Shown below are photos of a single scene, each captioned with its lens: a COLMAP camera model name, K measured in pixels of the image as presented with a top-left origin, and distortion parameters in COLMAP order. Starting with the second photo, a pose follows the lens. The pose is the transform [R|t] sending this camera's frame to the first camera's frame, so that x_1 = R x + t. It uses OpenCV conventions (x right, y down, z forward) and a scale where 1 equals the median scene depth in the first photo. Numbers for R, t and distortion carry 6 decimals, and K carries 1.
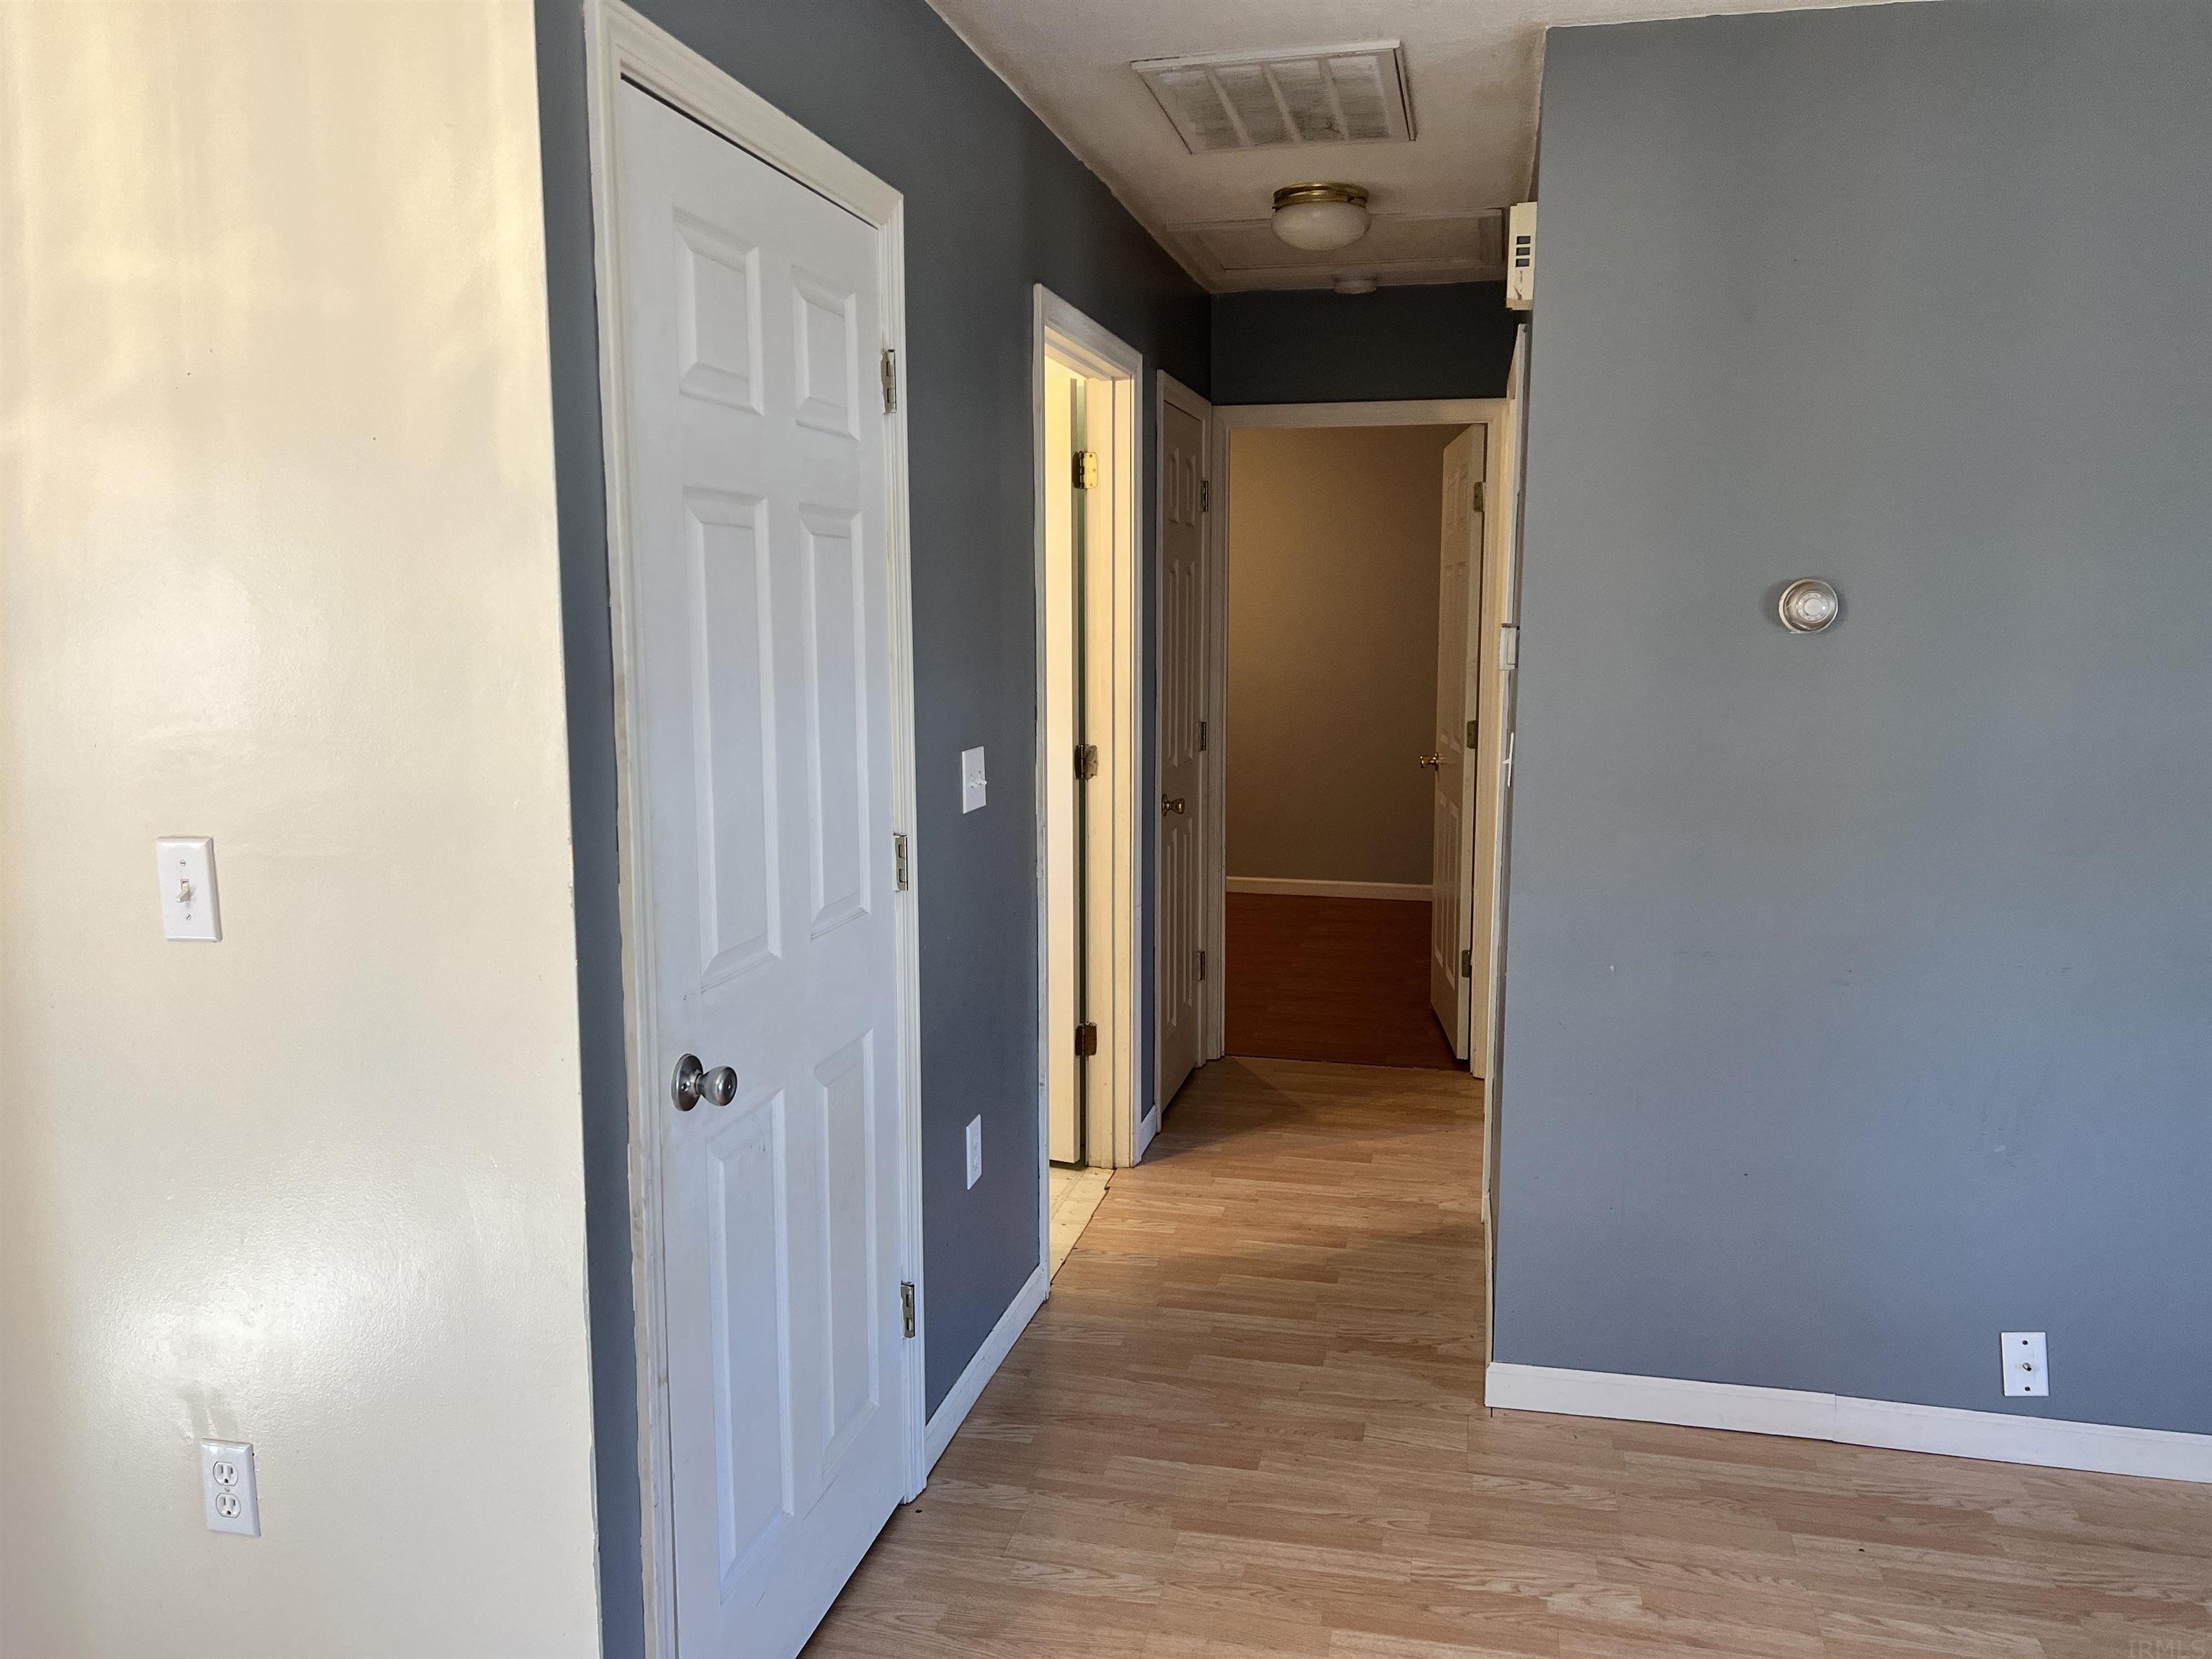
lens RADIAL K [[1670.3, 0, 1120.5], [0, 1670.3, 807.0], [0, 0, 1]] dist [0.065549, -0.057192]
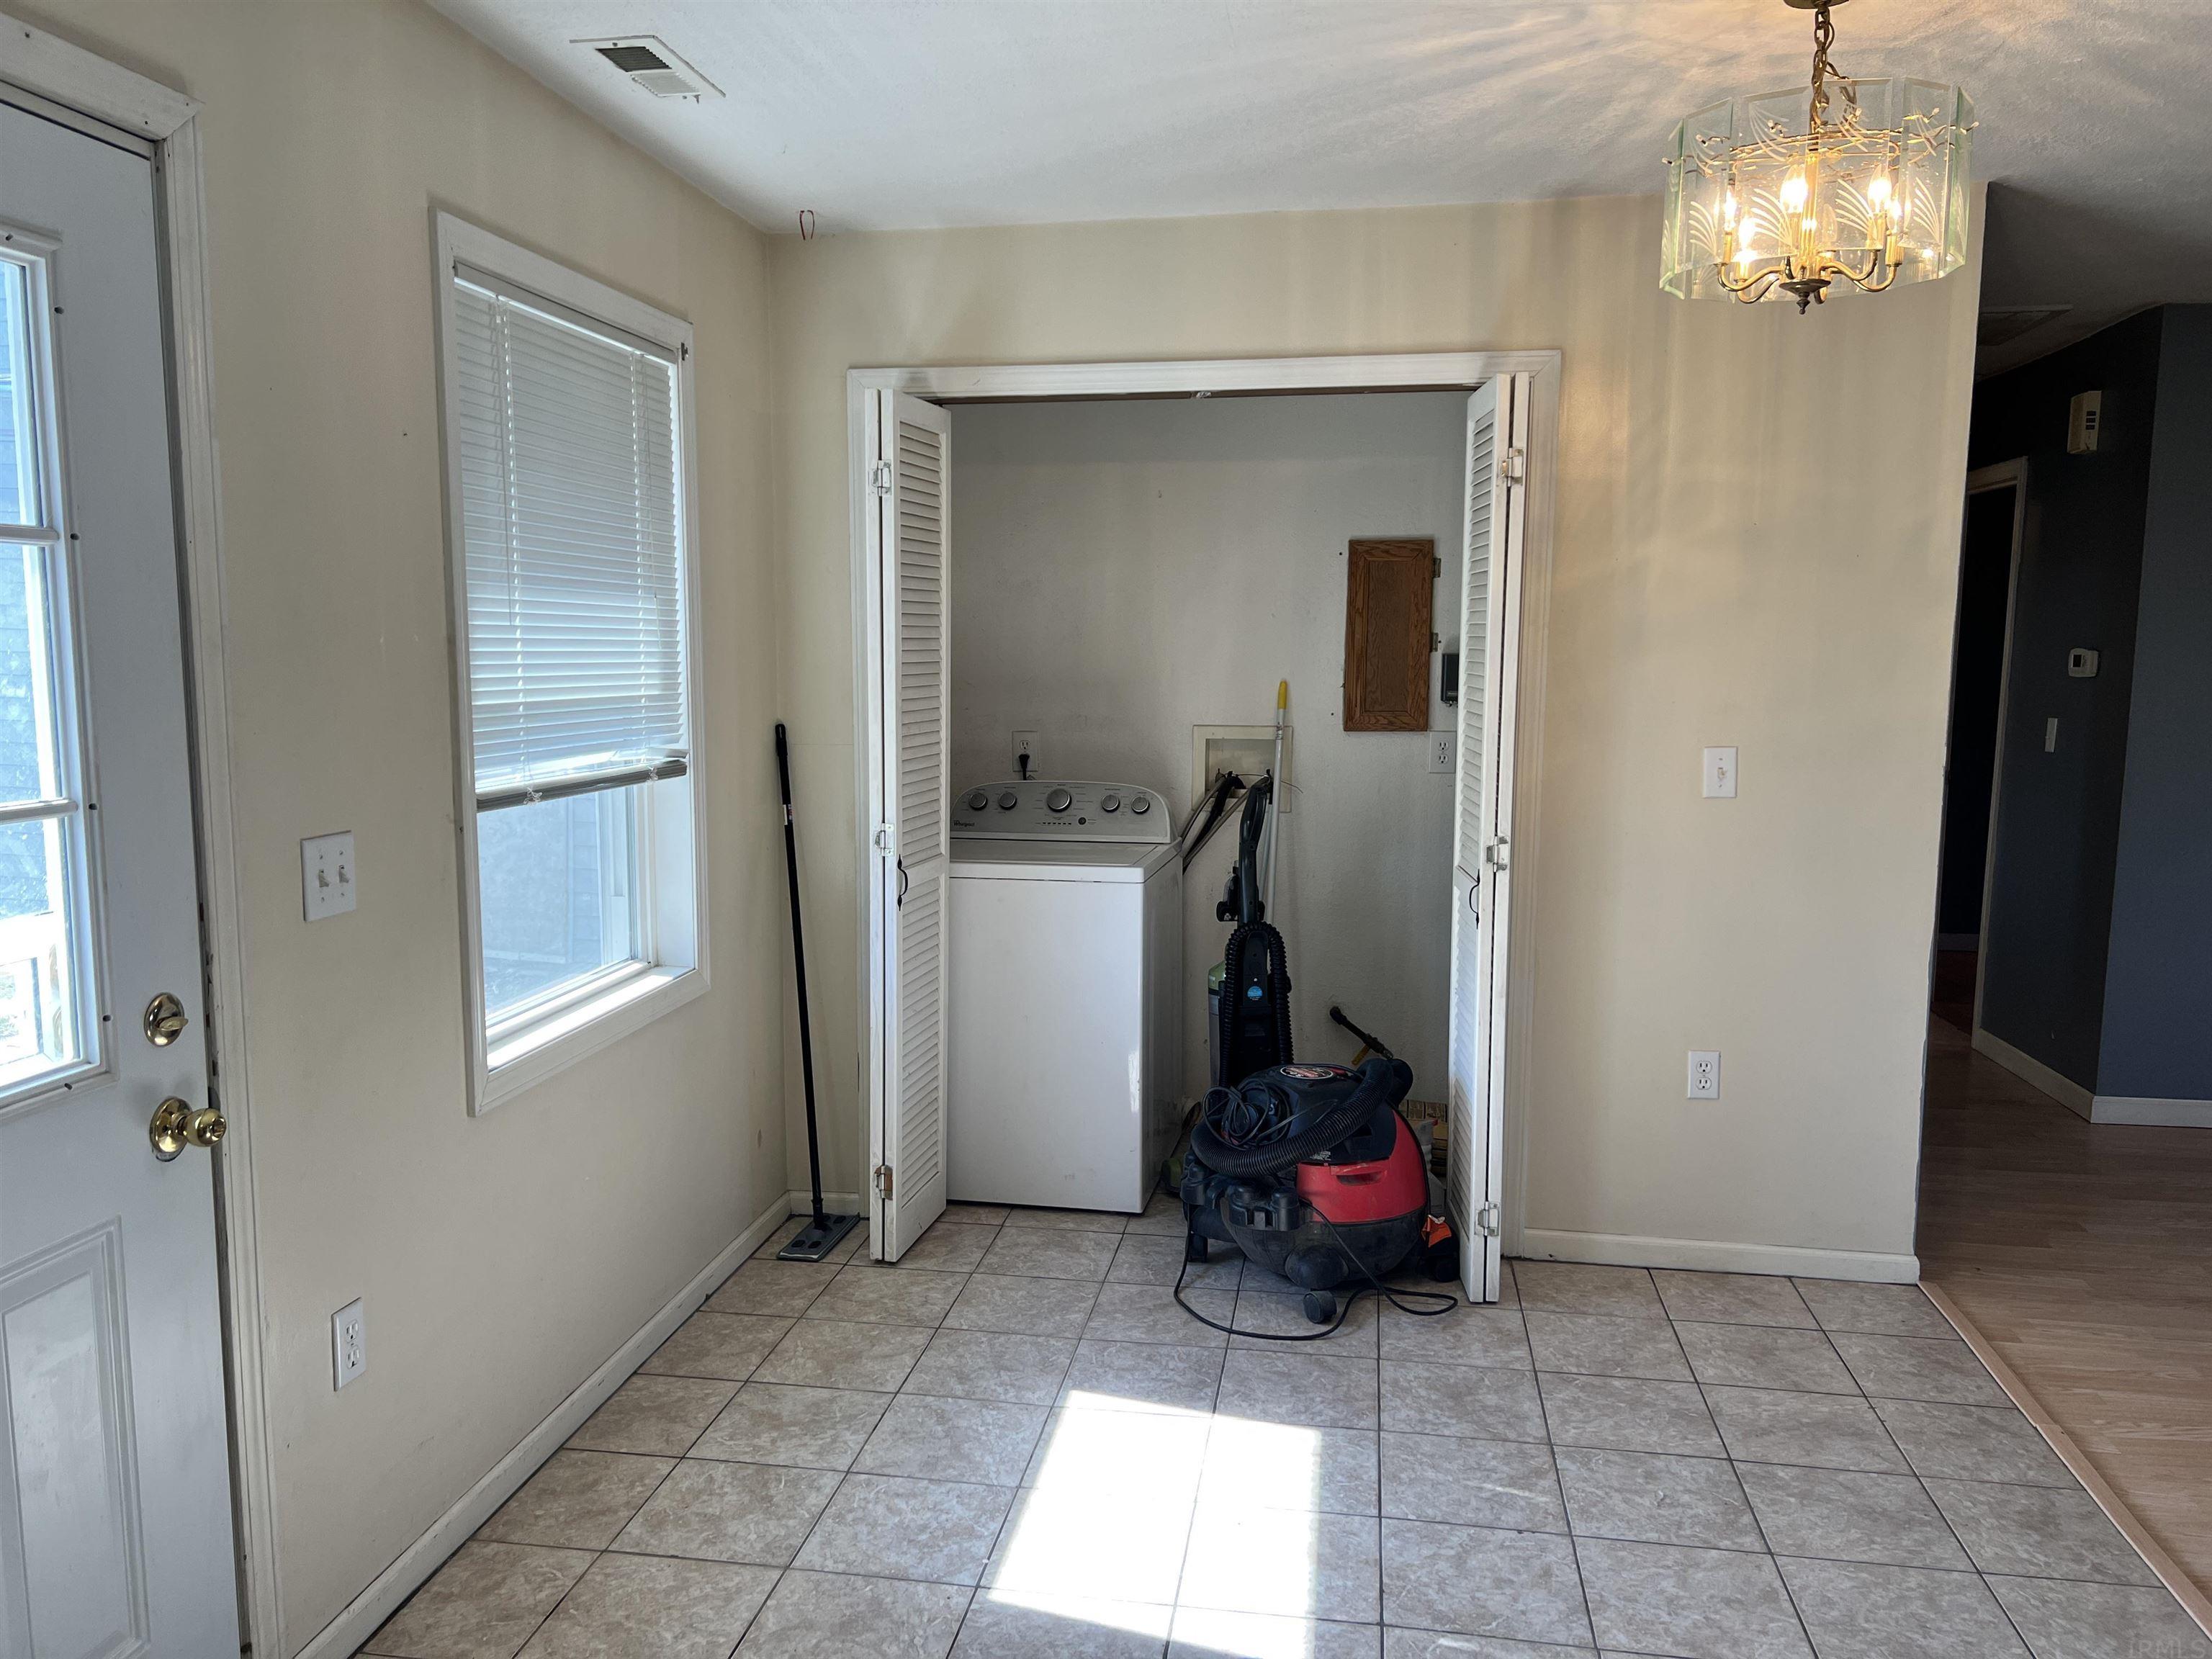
lens RADIAL K [[1670.3, 0, 1114.8], [0, 1670.3, 836.4], [0, 0, 1]] dist [0.065549, -0.057192]
pose [[0.997281, -0.002184, 0.073663, -0.821544], [0.002514, 0.999987, -0.004386, 0.076214], [-0.073653, 0.004560, 0.997274, -0.561680]]
